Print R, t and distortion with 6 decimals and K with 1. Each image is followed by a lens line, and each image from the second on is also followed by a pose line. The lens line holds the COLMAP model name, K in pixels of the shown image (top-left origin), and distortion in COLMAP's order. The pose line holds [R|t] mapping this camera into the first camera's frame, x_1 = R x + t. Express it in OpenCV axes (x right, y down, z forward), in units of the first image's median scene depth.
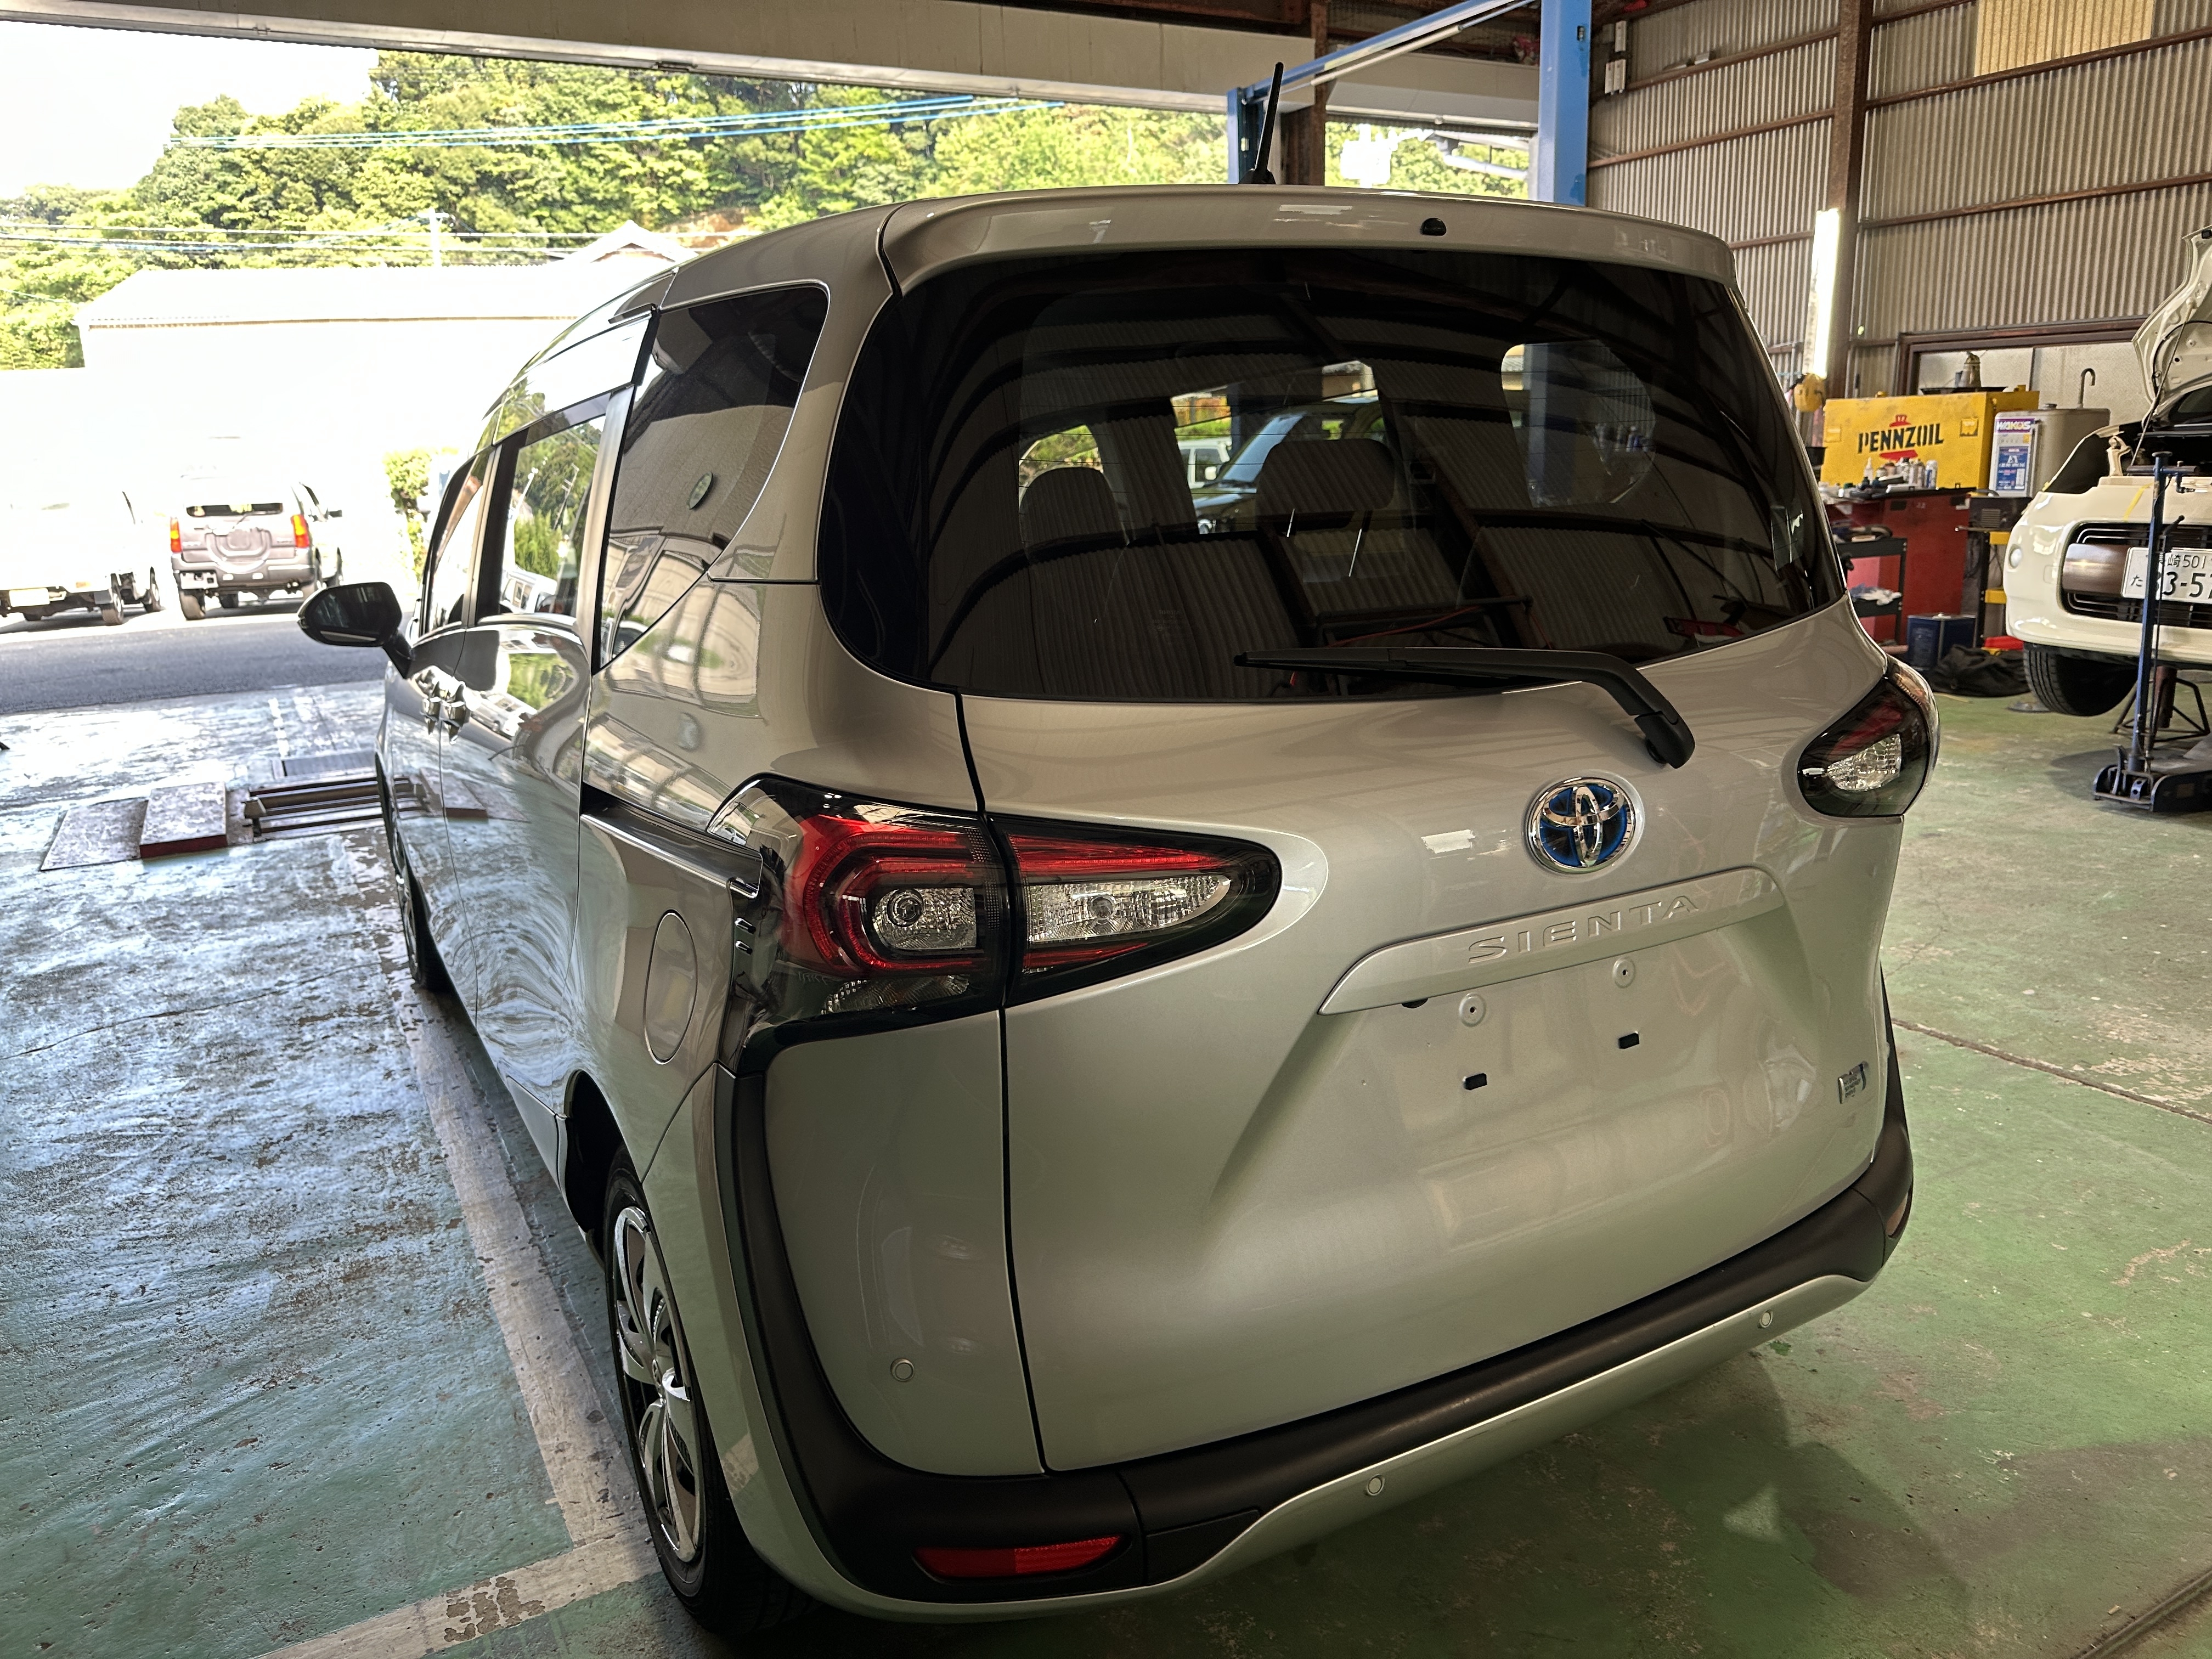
lens RADIAL K [[1614.5, 0, 1112.8], [0, 1614.5, 823.9], [0, 0, 1]] dist [-0.008393, -0.011478]
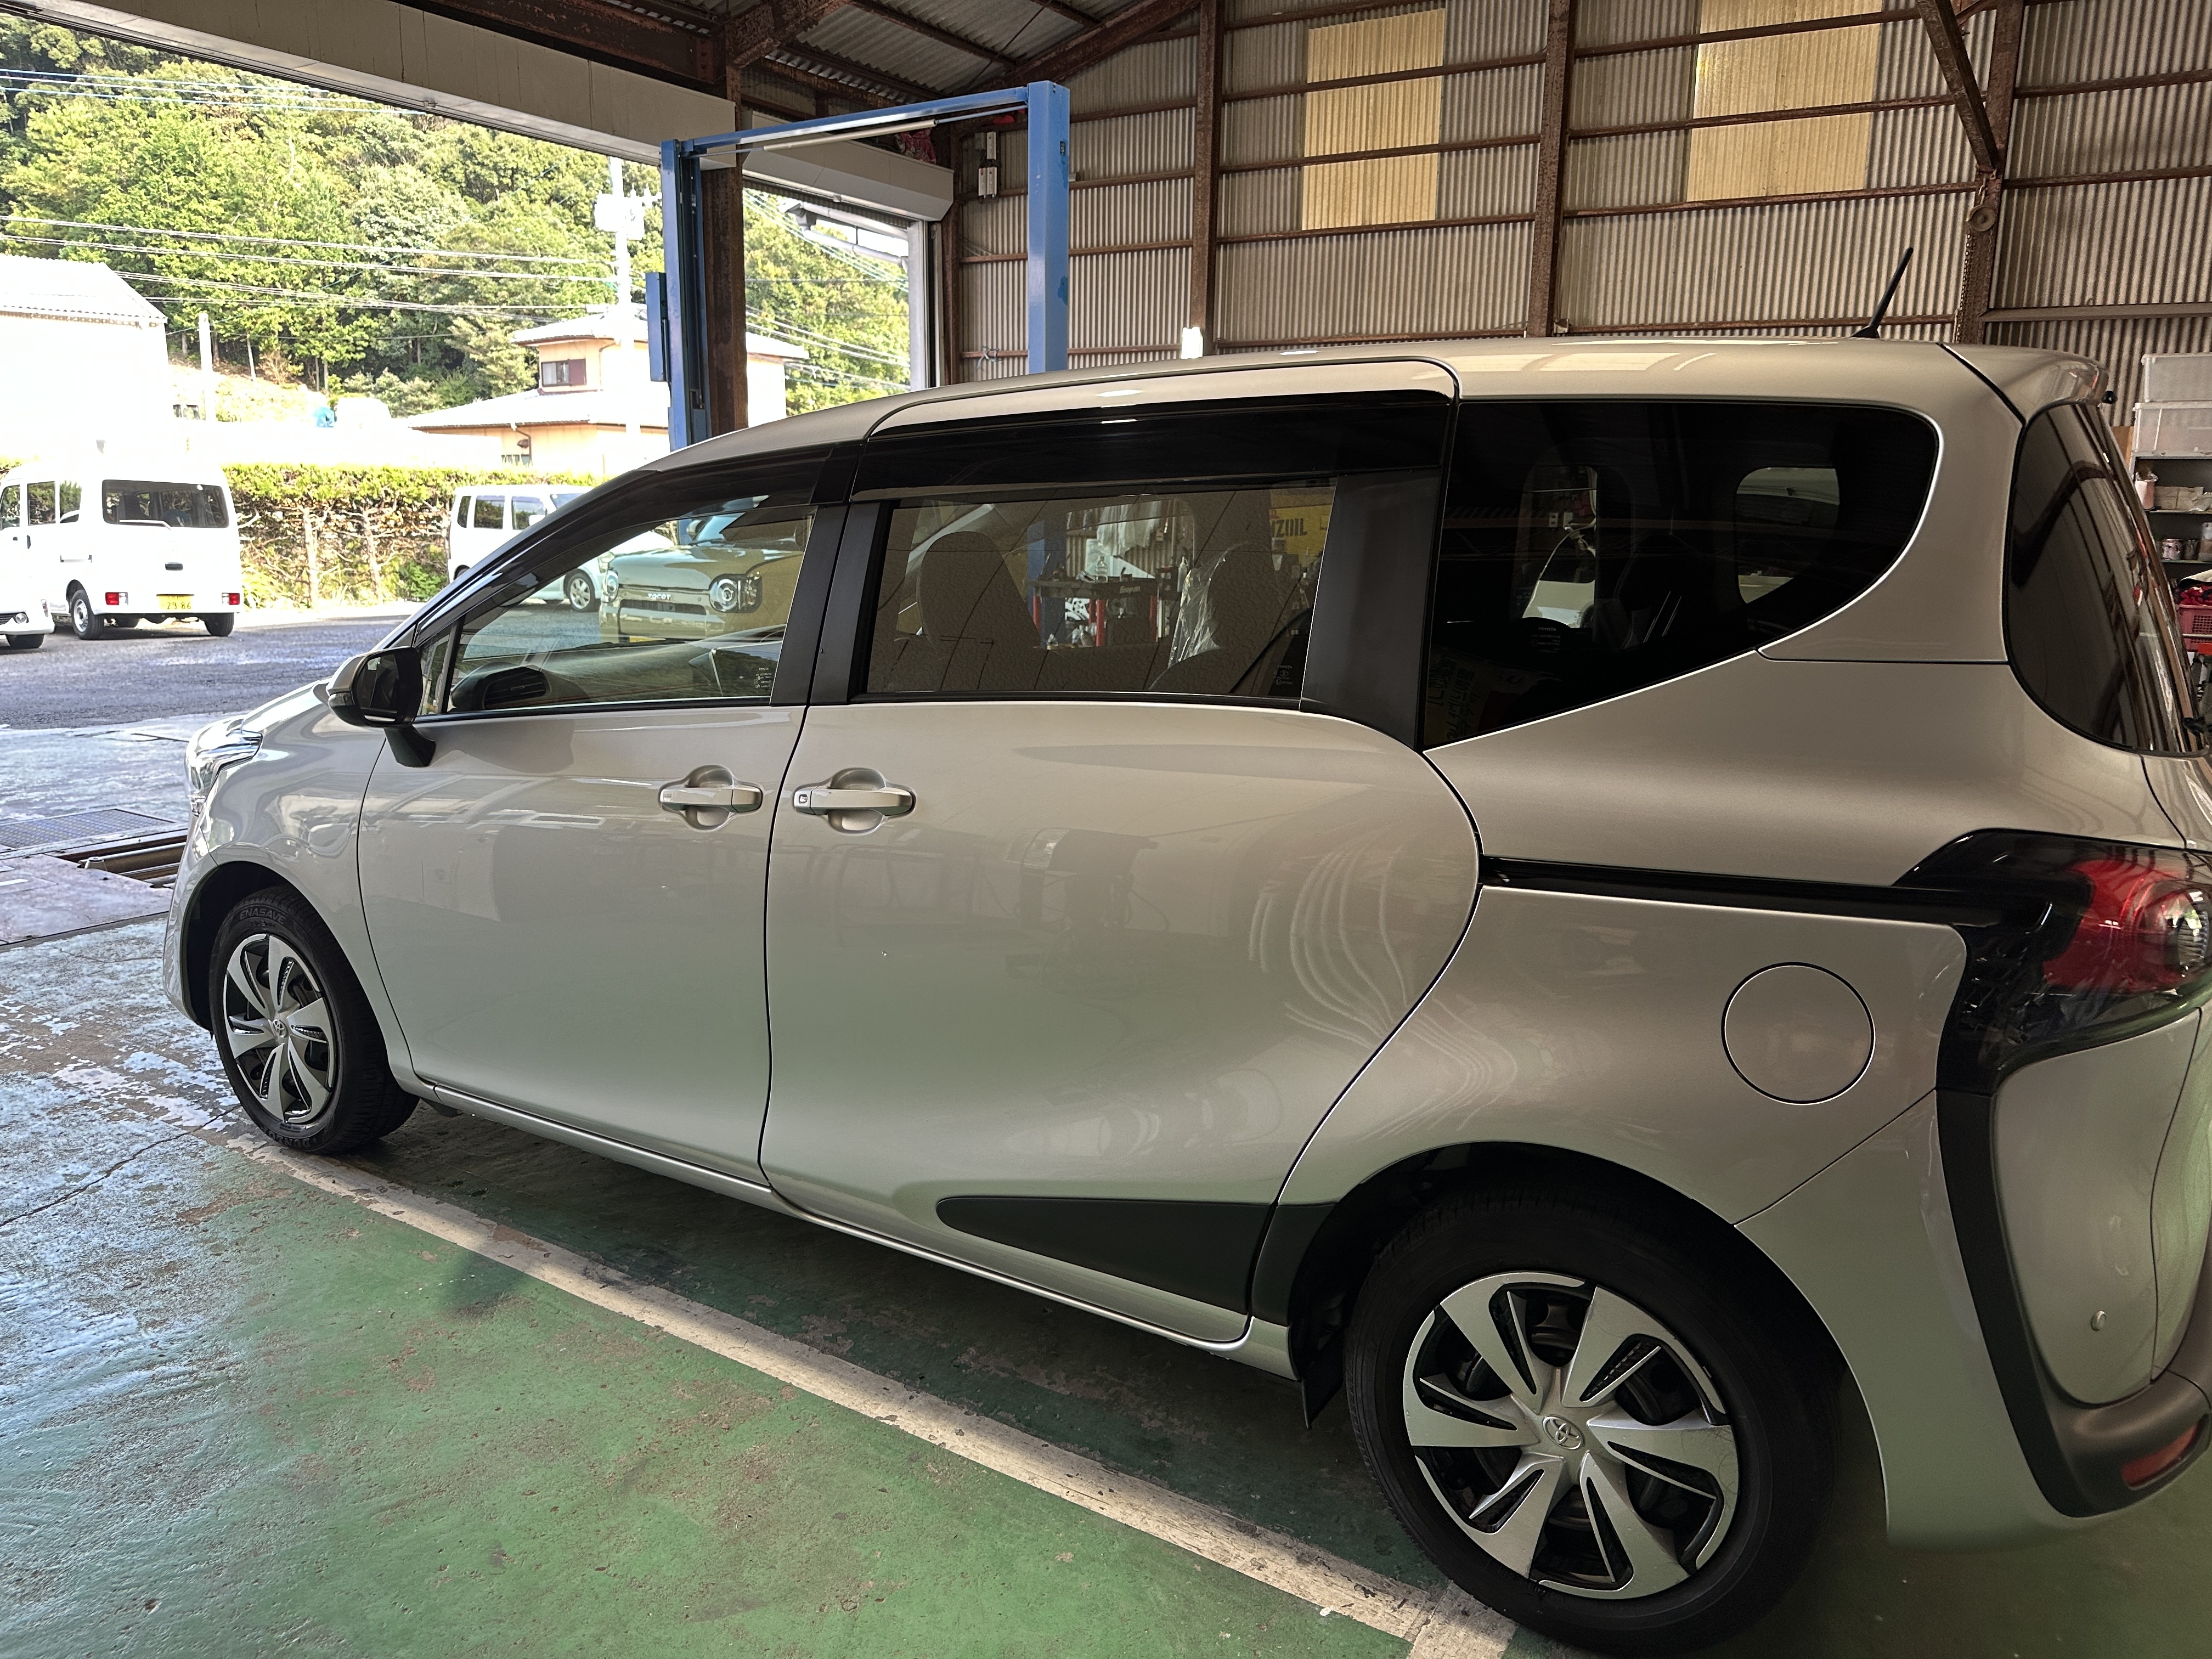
lens RADIAL K [[1614.5, 0, 1112.8], [0, 1614.5, 823.9], [0, 0, 1]] dist [-0.008393, -0.011478]
pose [[0.868305, -0.045533, 0.493937, -0.185629], [0.063357, 0.997802, -0.019396, -0.008213], [-0.491968, 0.048135, 0.869282, 0.041194]]
